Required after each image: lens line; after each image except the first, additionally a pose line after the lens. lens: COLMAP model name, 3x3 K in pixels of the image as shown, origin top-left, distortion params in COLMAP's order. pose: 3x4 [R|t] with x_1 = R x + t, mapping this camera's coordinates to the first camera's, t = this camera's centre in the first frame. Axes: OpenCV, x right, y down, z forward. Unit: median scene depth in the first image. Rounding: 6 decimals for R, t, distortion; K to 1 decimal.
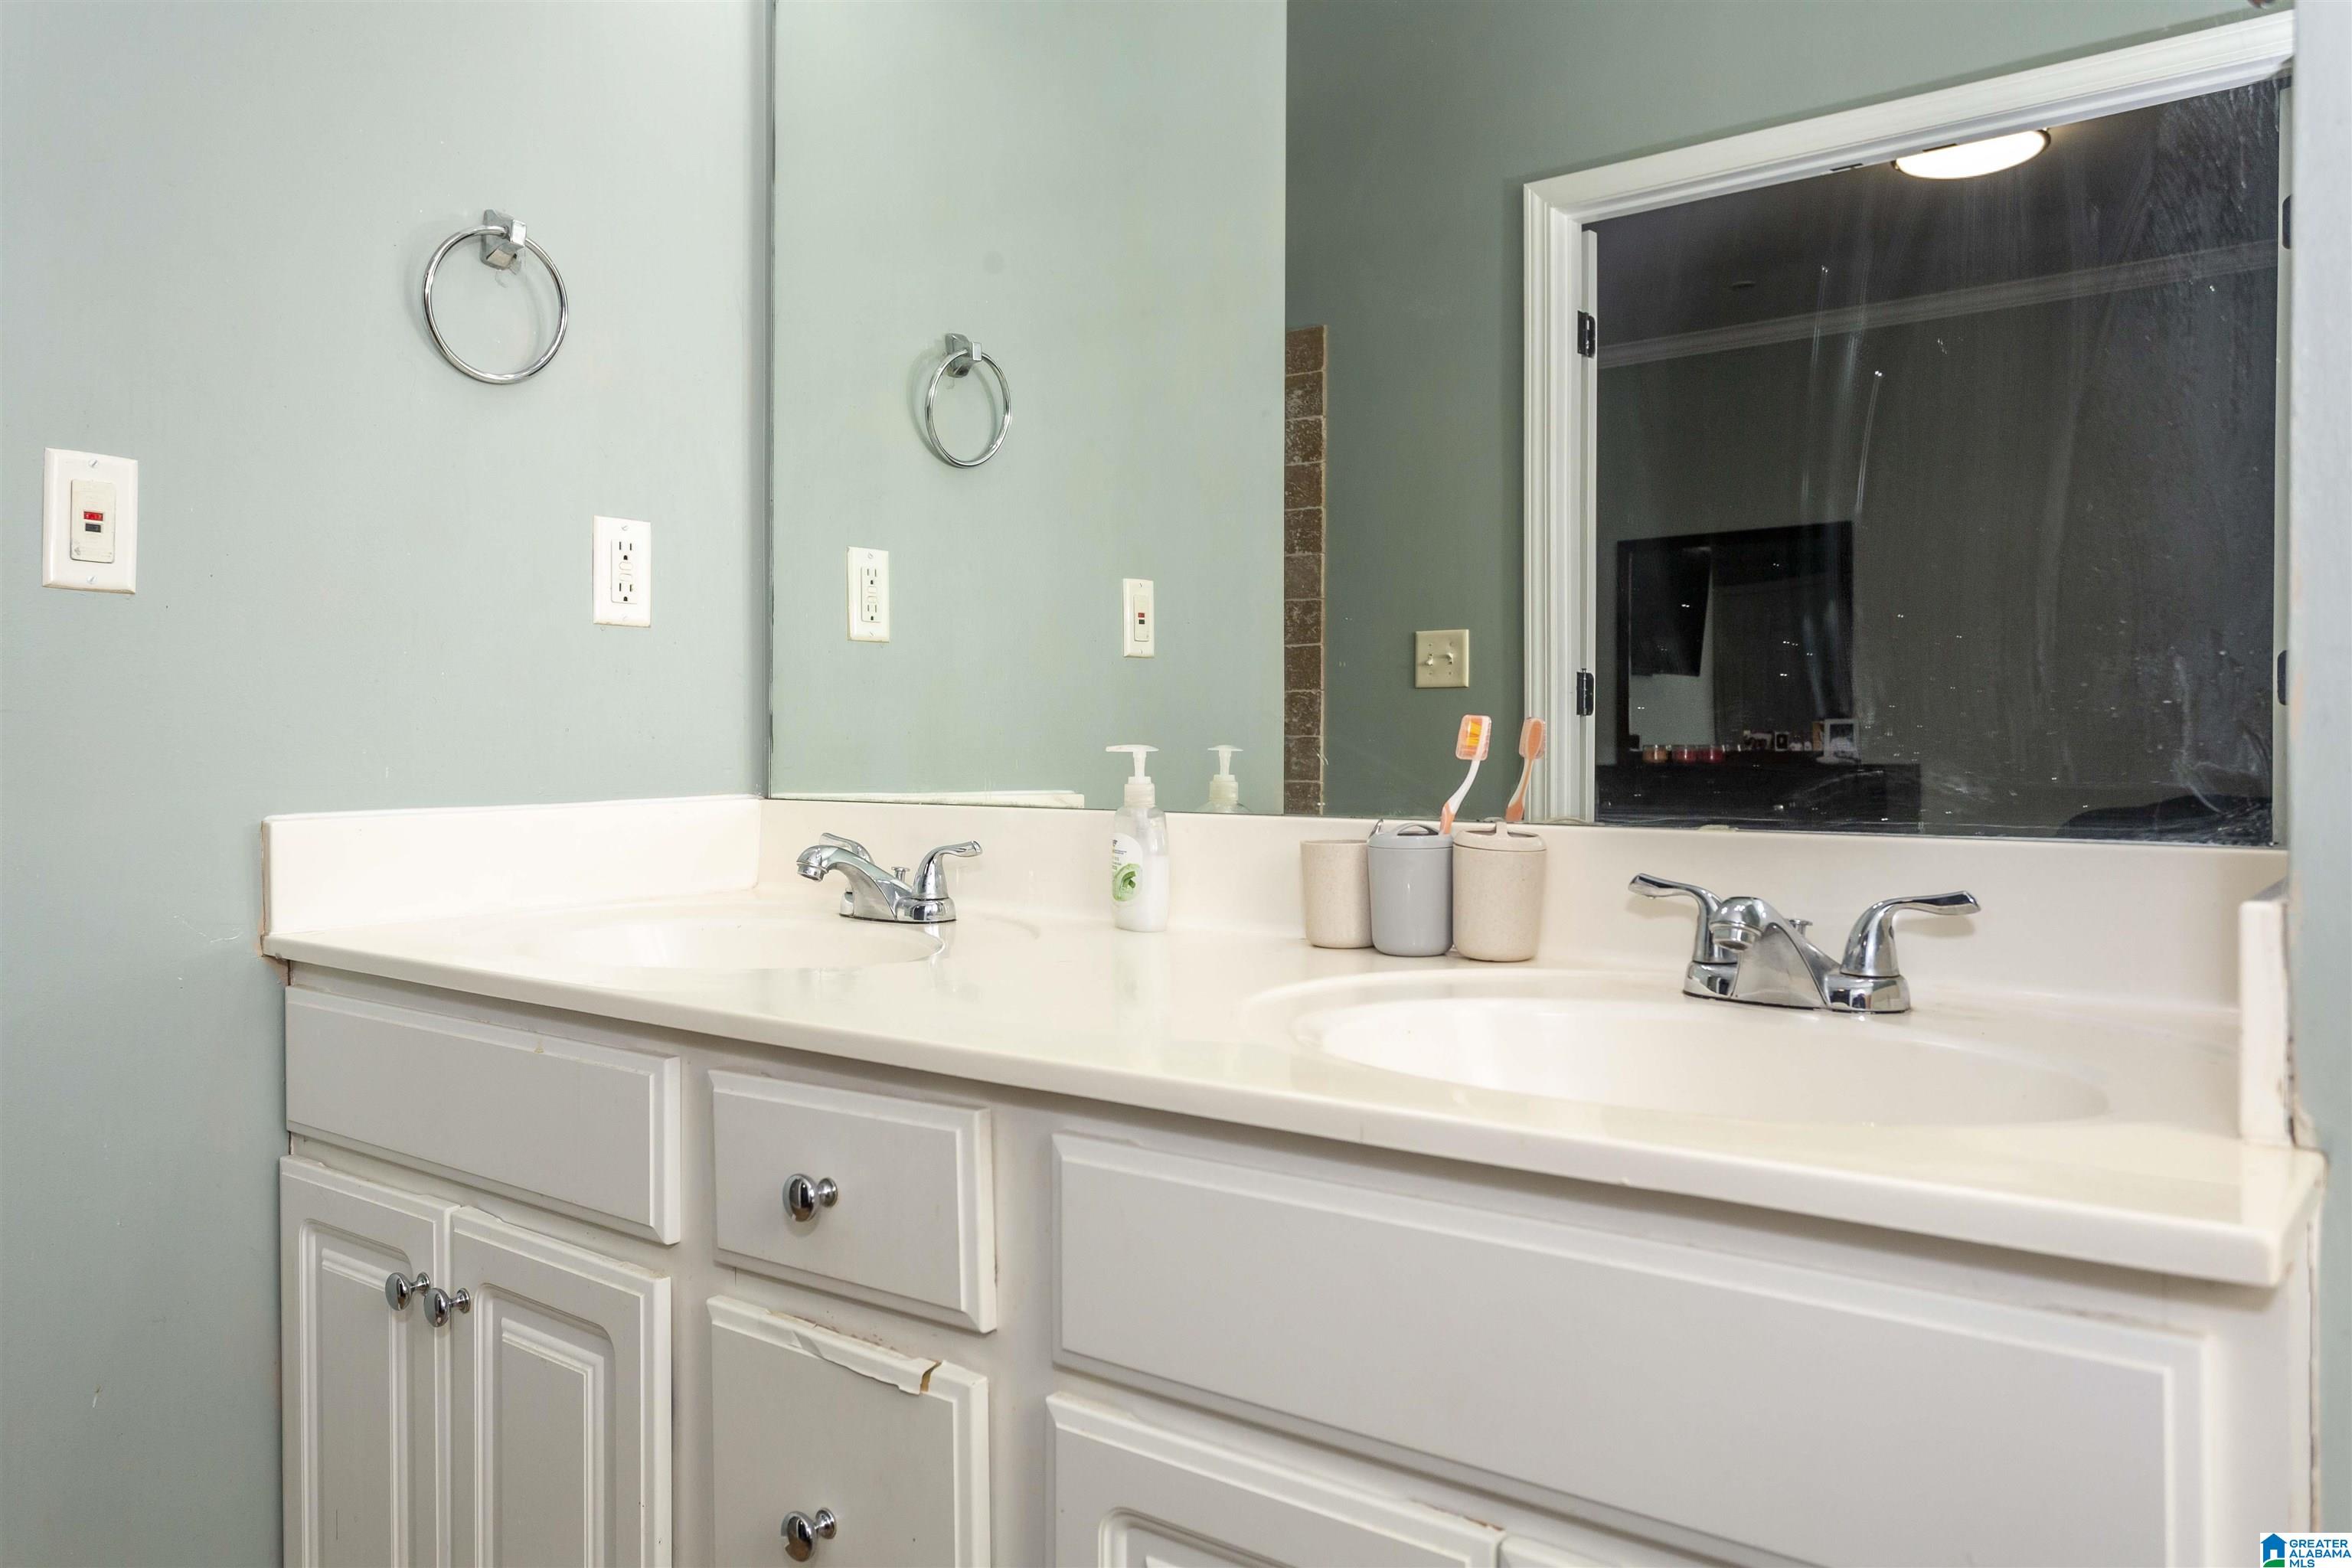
lens RADIAL K [[1742.1, 0, 1164.4], [0, 1742.1, 748.1], [0, 0, 1]] dist [0.000694, 0.005210]
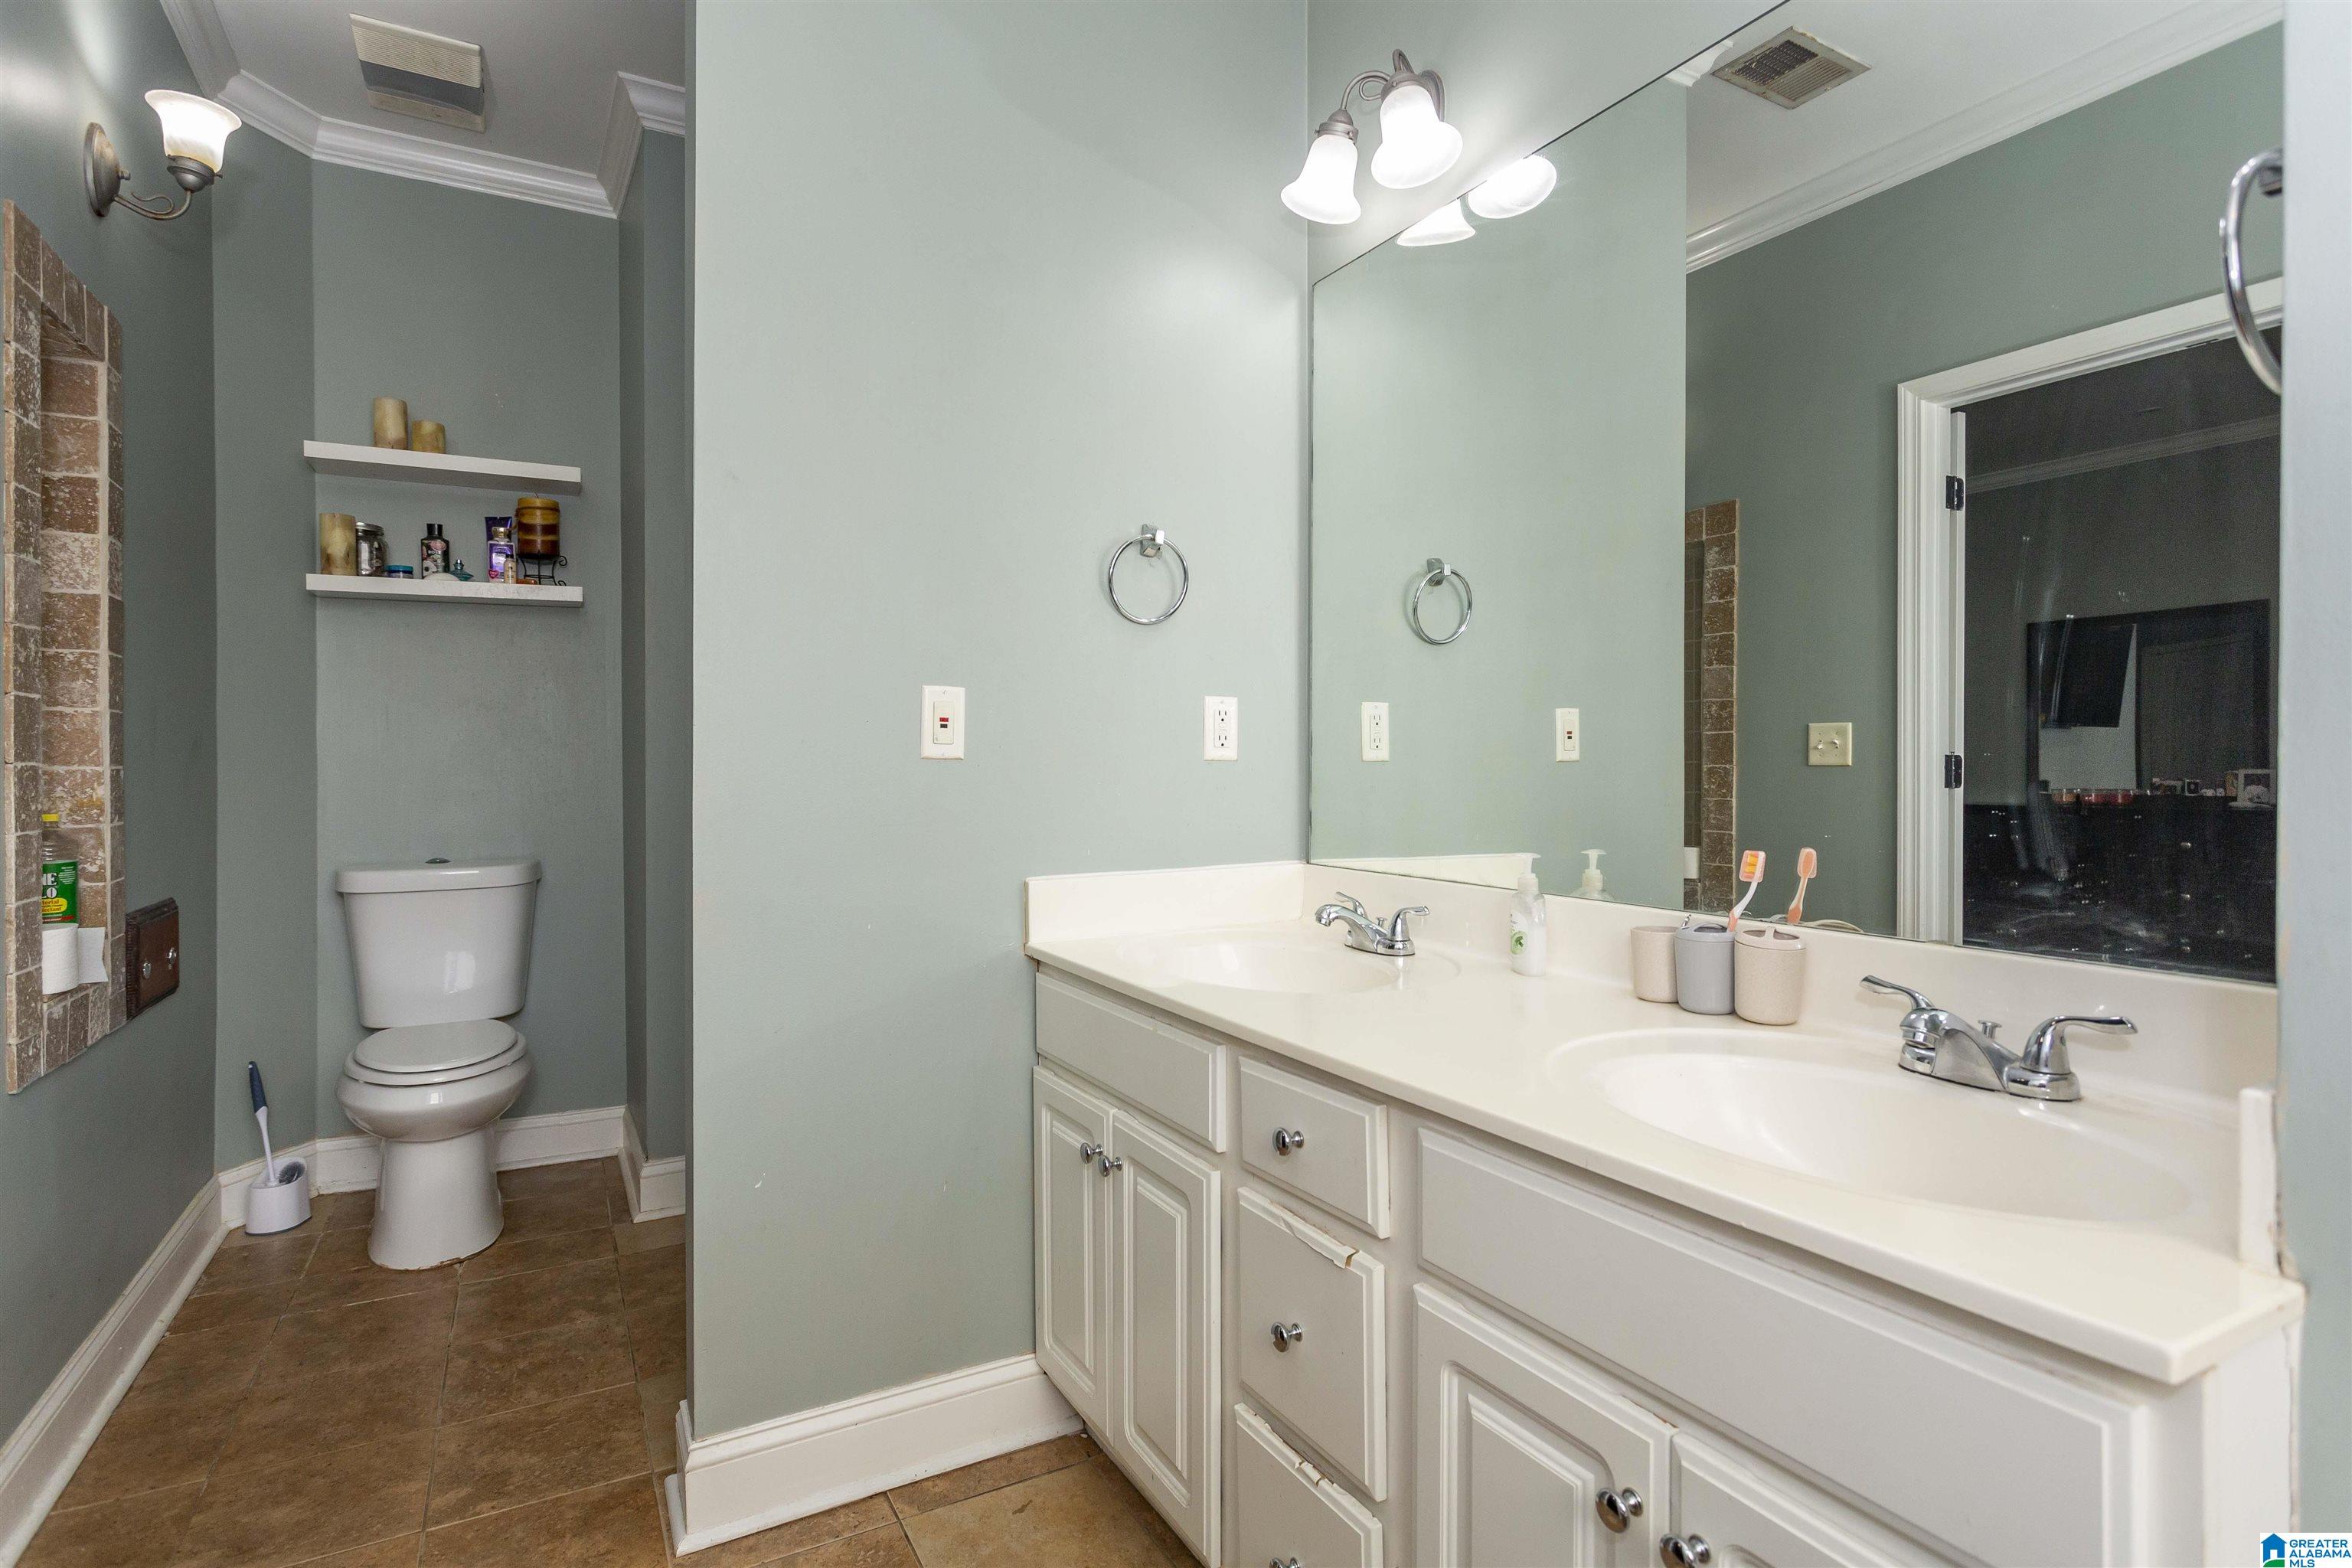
lens RADIAL K [[1194.6, 0, 1158.4], [0, 1194.6, 769.1], [0, 0, 1]] dist [-0.007456, 0.003341]
pose [[0.919598, 0.001465, -0.392859, 0.100615], [0.000349, 0.999990, 0.004546, -0.081309], [0.392861, -0.004317, 0.919588, -0.091182]]
